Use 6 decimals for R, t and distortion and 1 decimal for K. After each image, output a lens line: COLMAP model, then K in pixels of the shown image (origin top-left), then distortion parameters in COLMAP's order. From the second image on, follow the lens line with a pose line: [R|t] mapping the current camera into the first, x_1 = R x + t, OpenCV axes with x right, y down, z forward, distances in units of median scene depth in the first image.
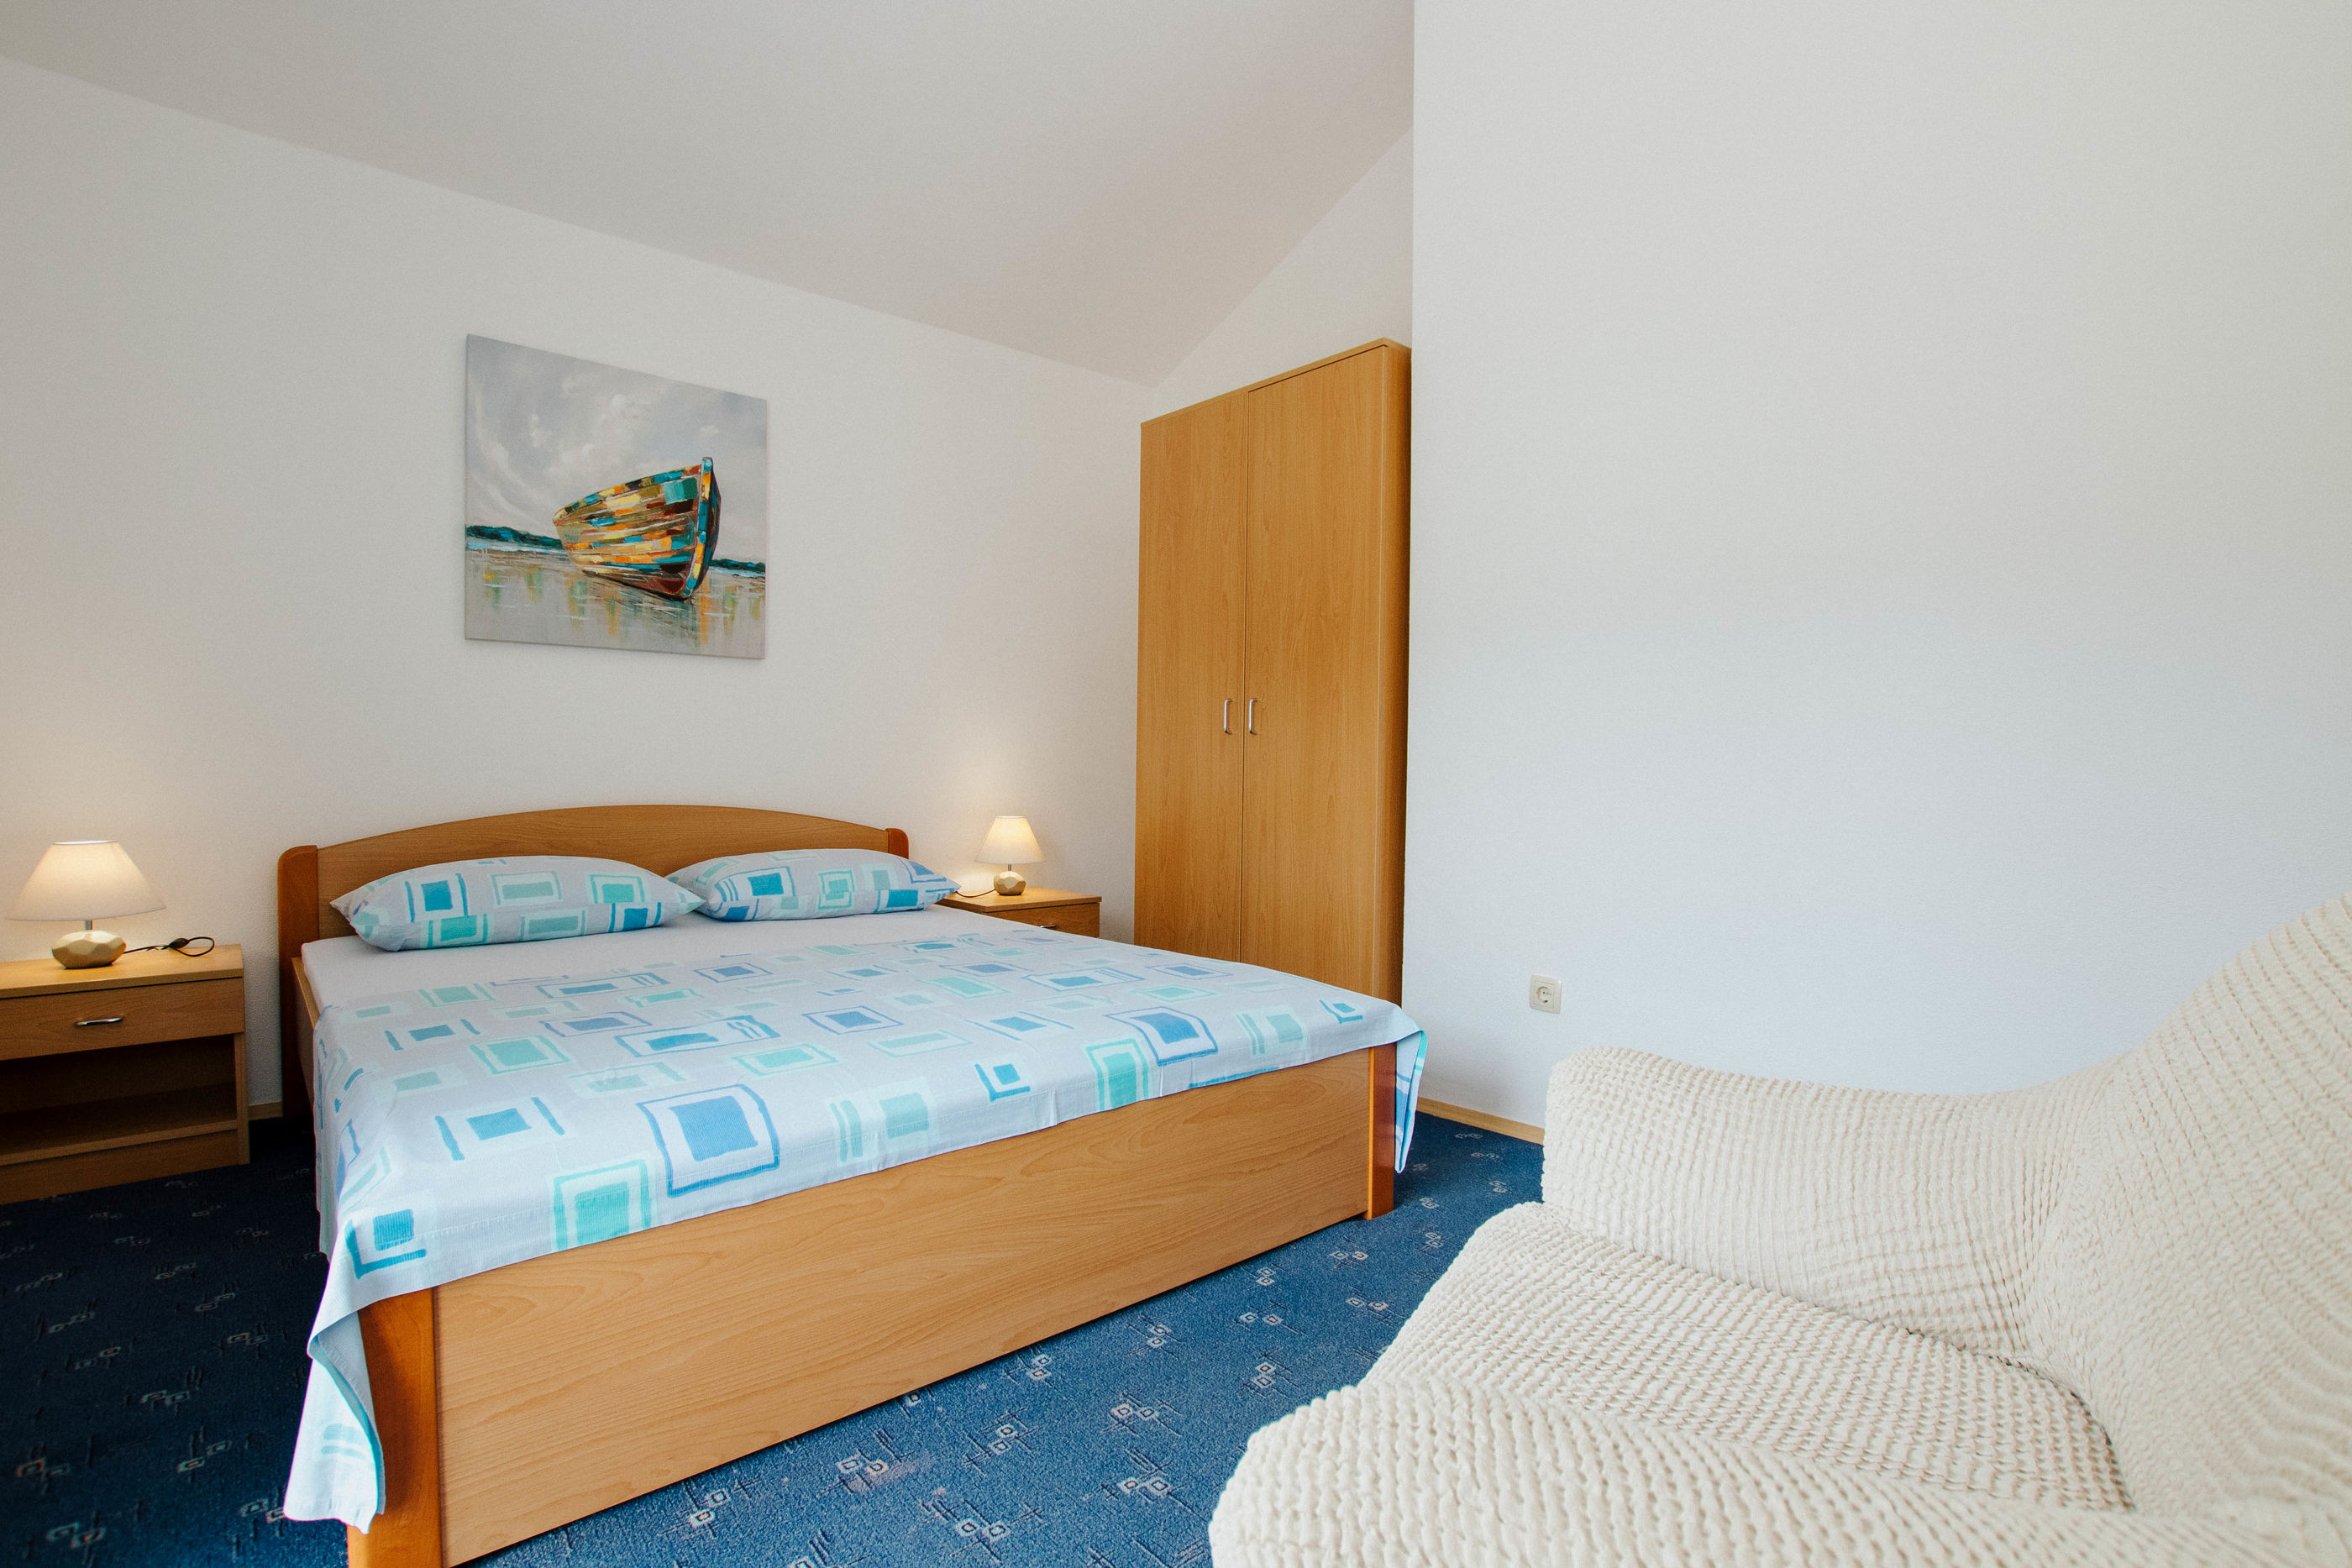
lens RADIAL K [[1091.4, 0, 1172.3], [0, 1091.4, 802.9], [0, 0, 1]] dist [-0.032707, 0.005280]
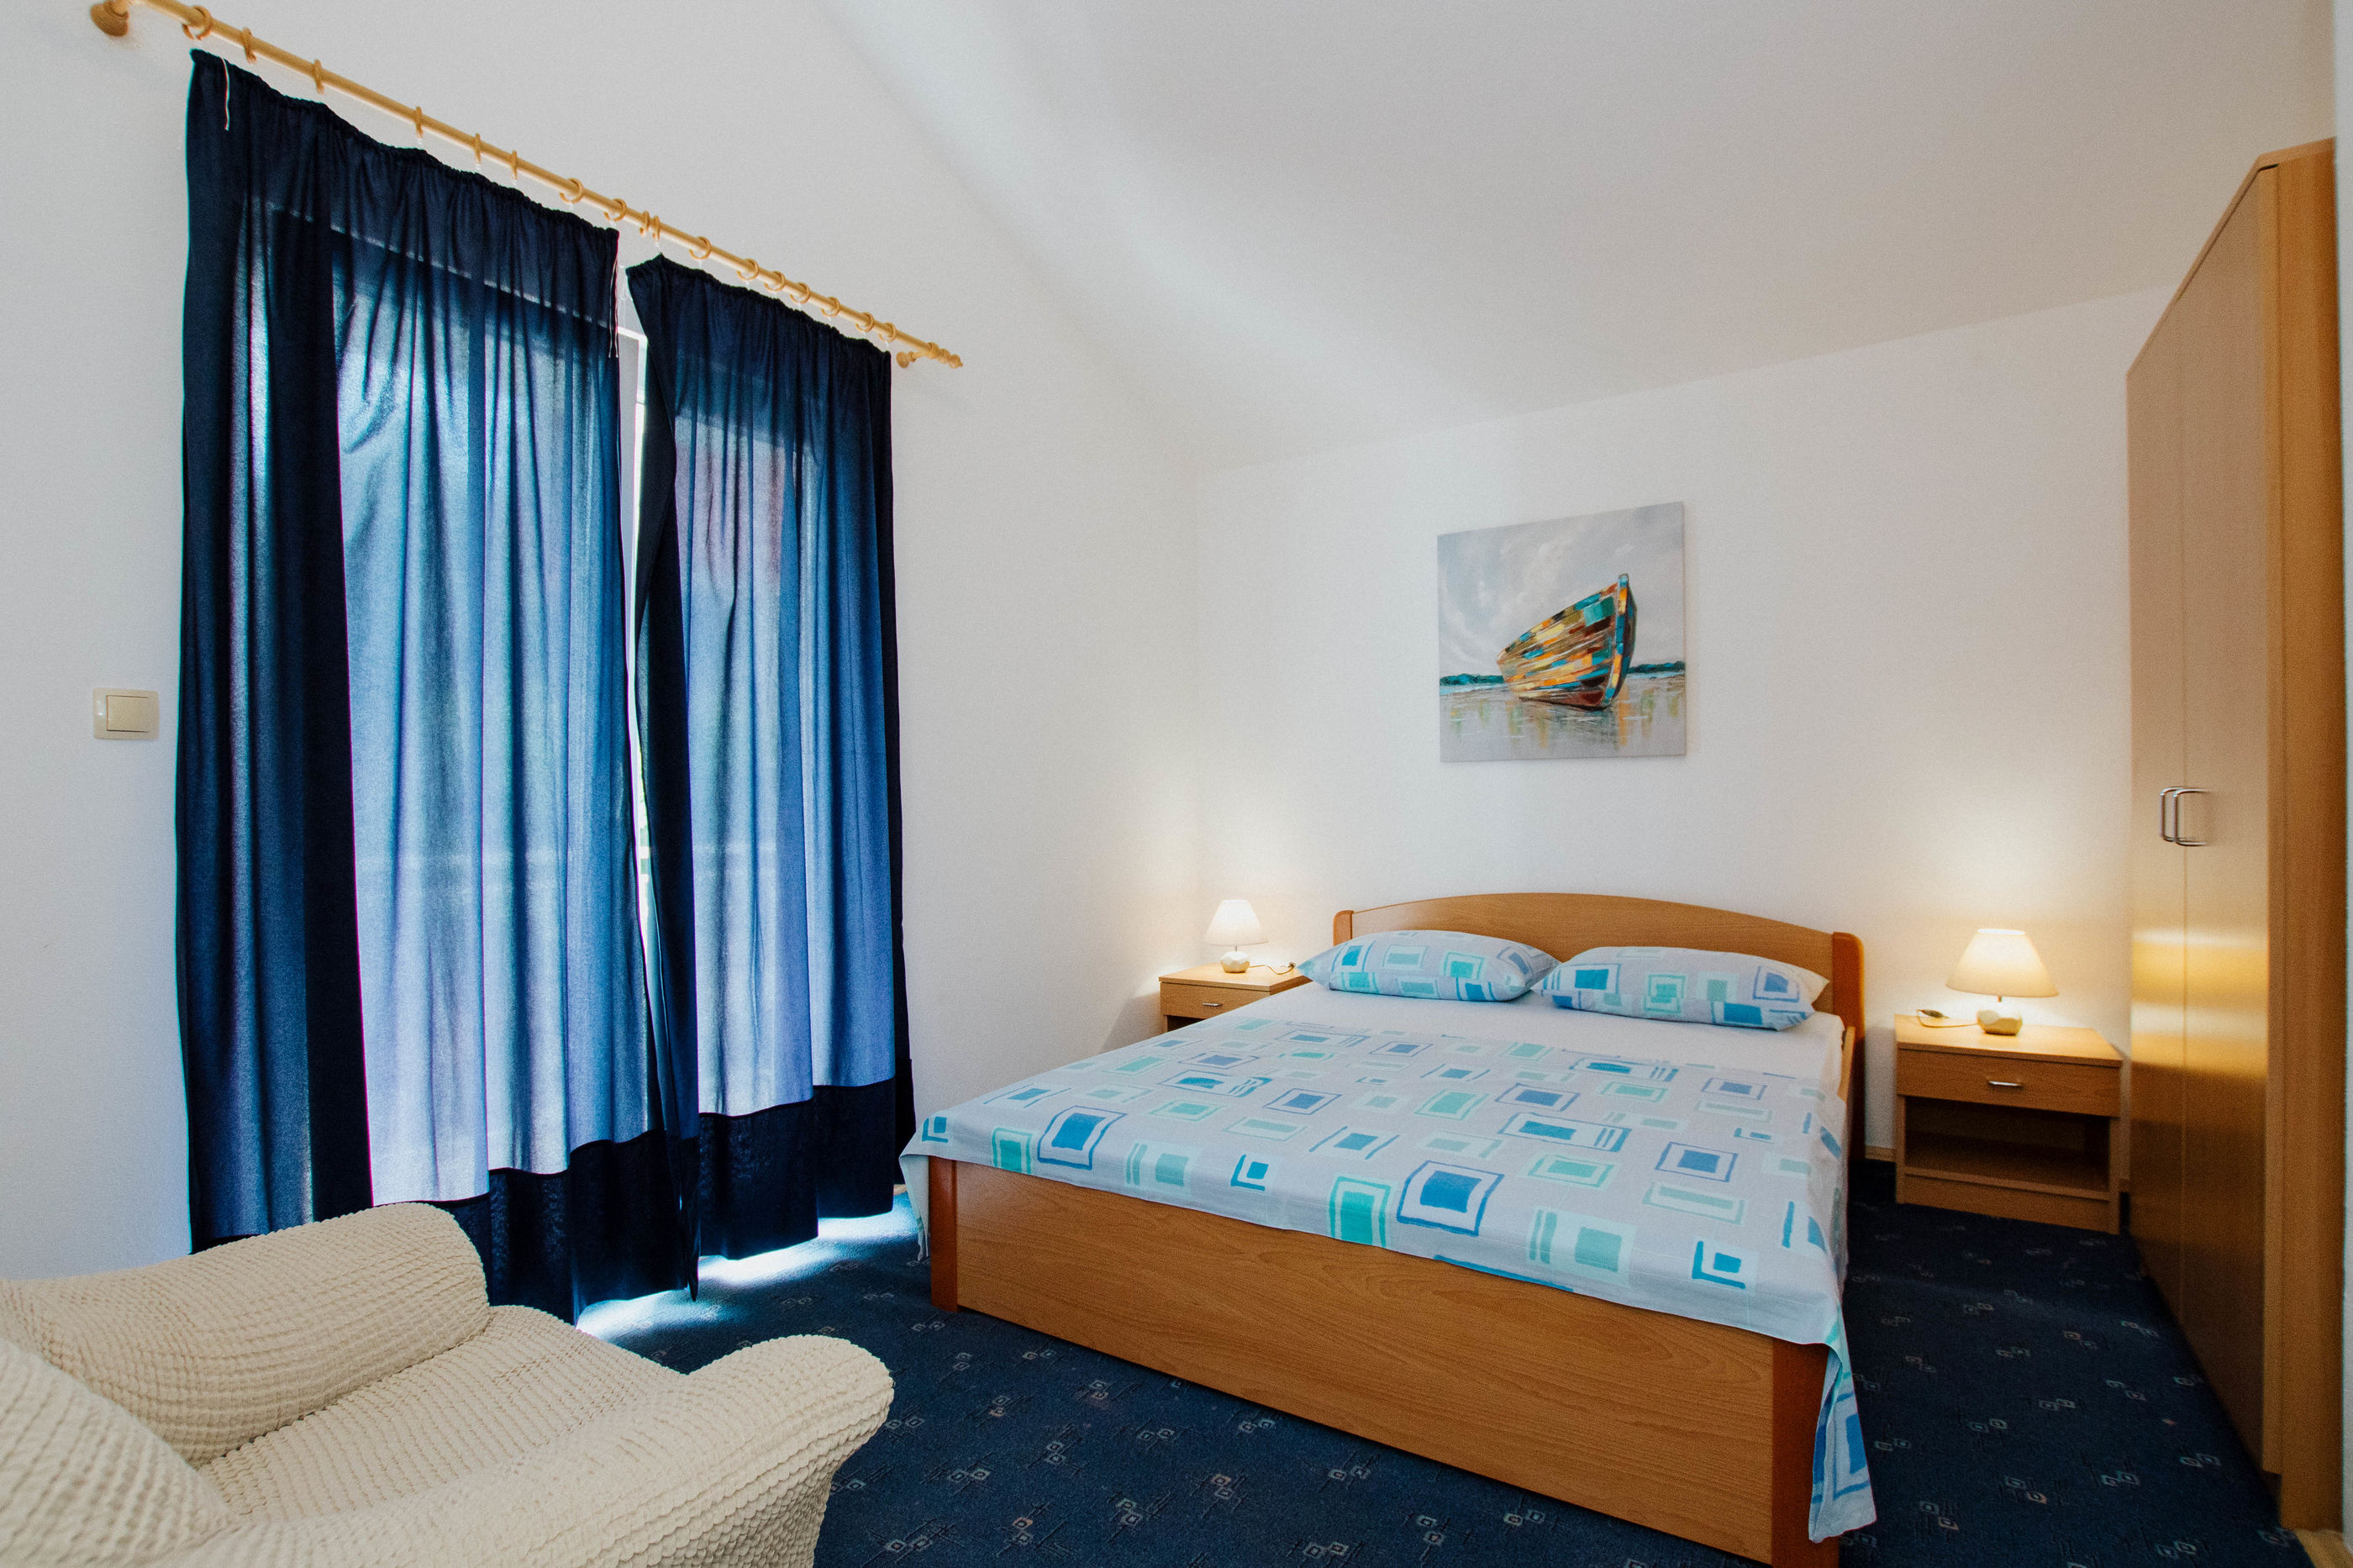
lens RADIAL K [[1089.5, 0, 1205.8], [0, 1089.5, 802.0], [0, 0, 1]] dist [-0.051594, 0.000131]
pose [[0.293036, -0.013180, -0.956011, 0.509854], [-0.016152, 0.999694, -0.018733, -0.069094], [0.955965, 0.020931, 0.292734, 0.308913]]
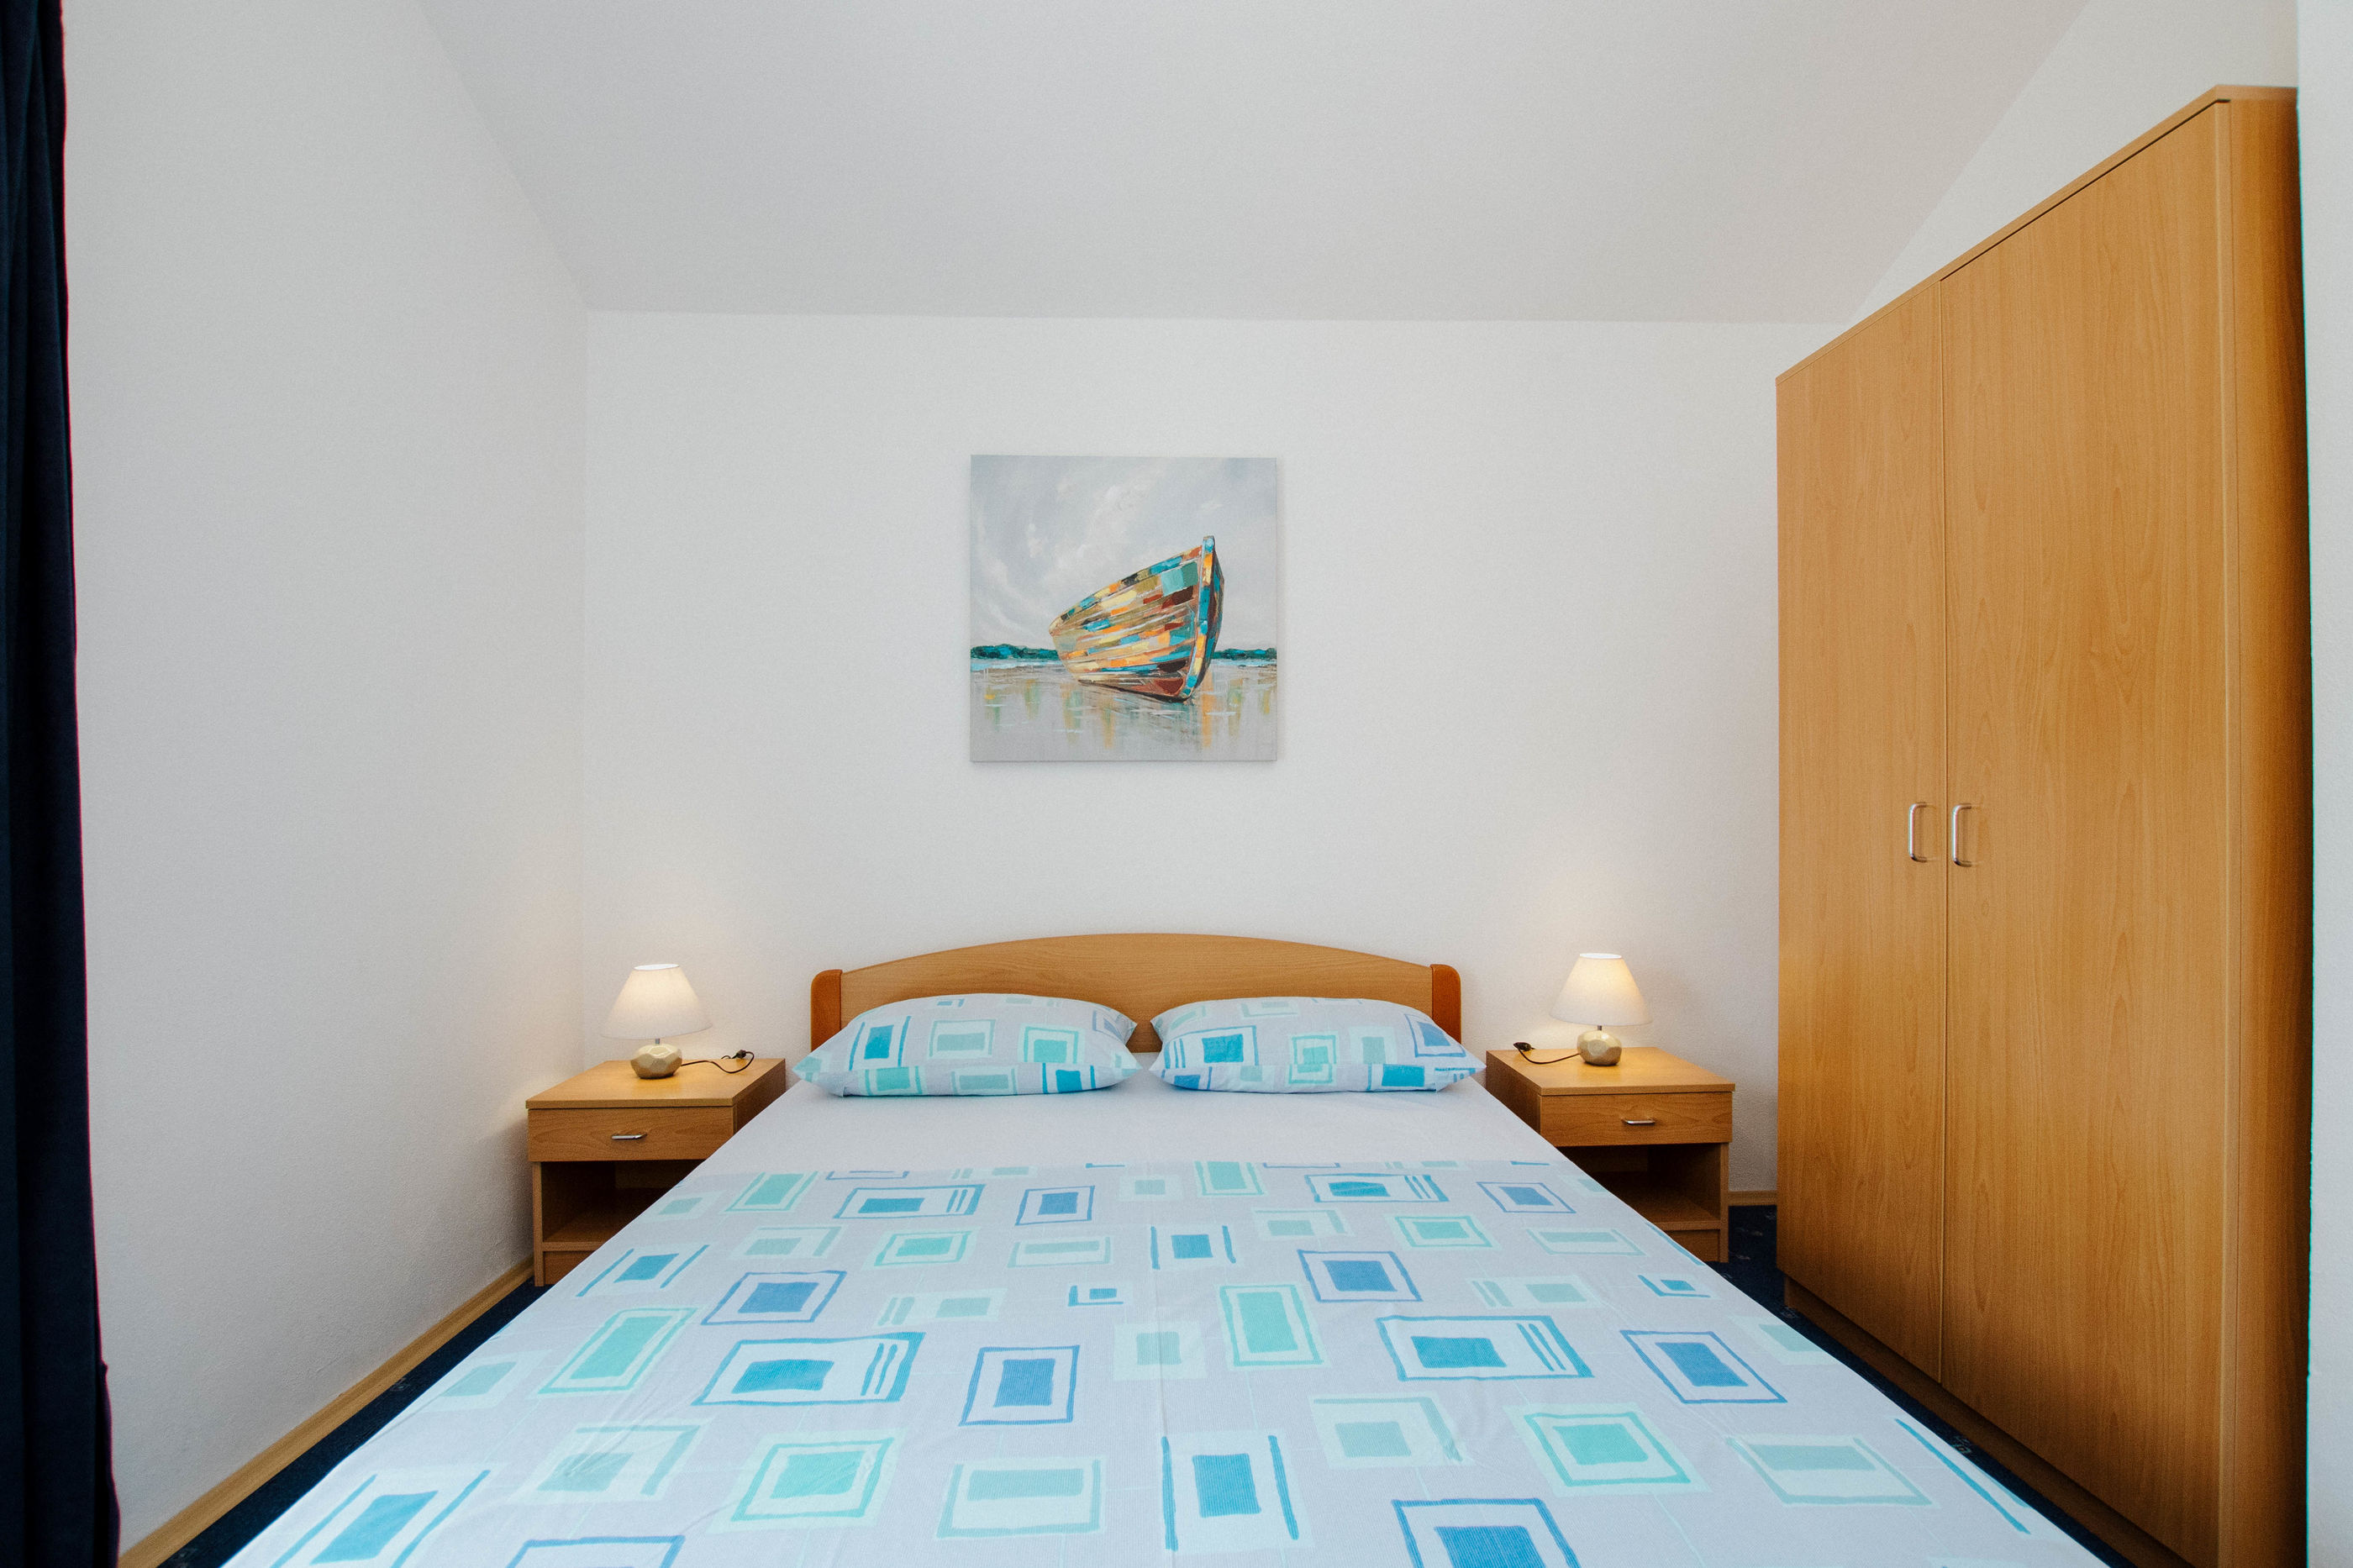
lens RADIAL K [[1091.9, 0, 1172.8], [0, 1091.9, 802.9], [0, 0, 1]] dist [-0.032707, 0.005280]
pose [[0.781030, -0.018742, -0.624212, 0.103412], [-0.008473, 0.999140, -0.040600, -0.071263], [0.624436, 0.036999, 0.780199, 0.318199]]
